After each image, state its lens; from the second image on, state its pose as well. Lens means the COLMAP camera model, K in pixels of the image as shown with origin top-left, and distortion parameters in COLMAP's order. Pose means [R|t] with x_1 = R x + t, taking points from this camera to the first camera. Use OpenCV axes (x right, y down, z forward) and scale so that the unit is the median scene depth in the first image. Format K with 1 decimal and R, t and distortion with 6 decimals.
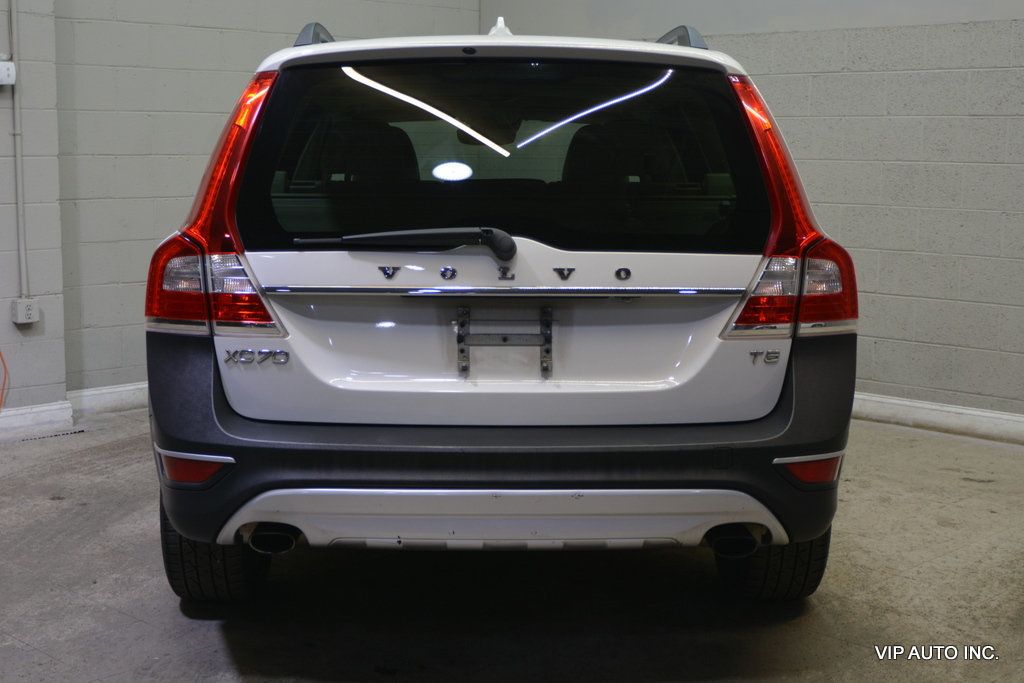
lens RADIAL K [[1491.8, 0, 513.5], [0, 1491.8, 341.8], [0, 0, 1]] dist [-0.007003, 0.000000]
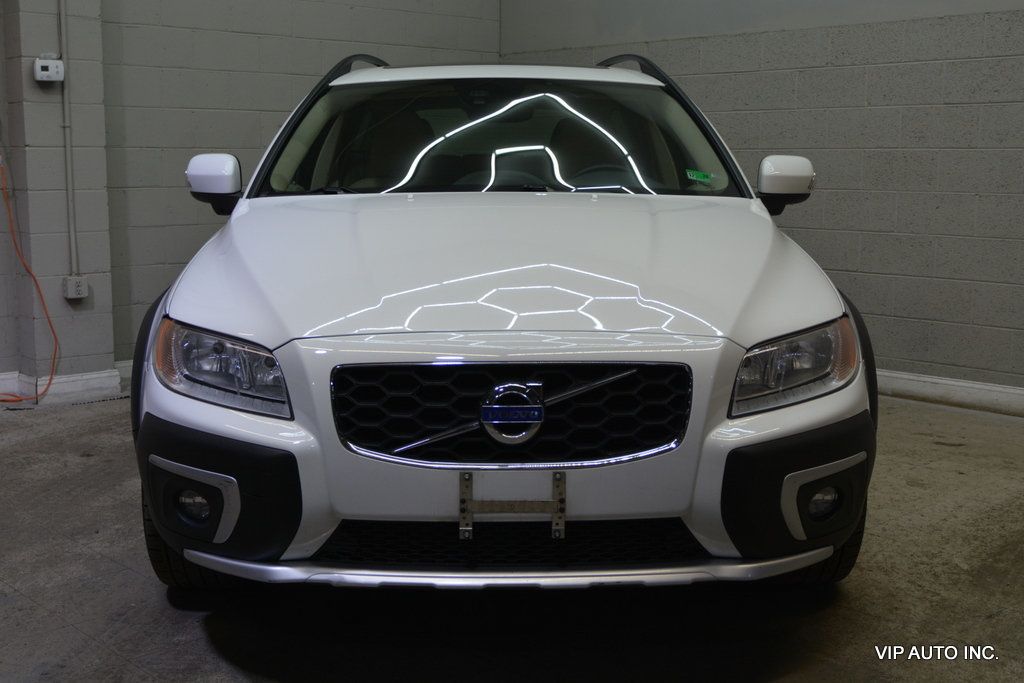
lens RADIAL K [[1268.3, 0, 511.0], [0, 1268.3, 342.1], [0, 0, 1]] dist [-0.012499, 0.000000]
pose [[0.998872, 0.001433, -0.047460, 0.048813], [-0.001193, 0.999986, 0.005092, 0.018243], [0.047467, -0.005029, 0.998860, 0.098628]]
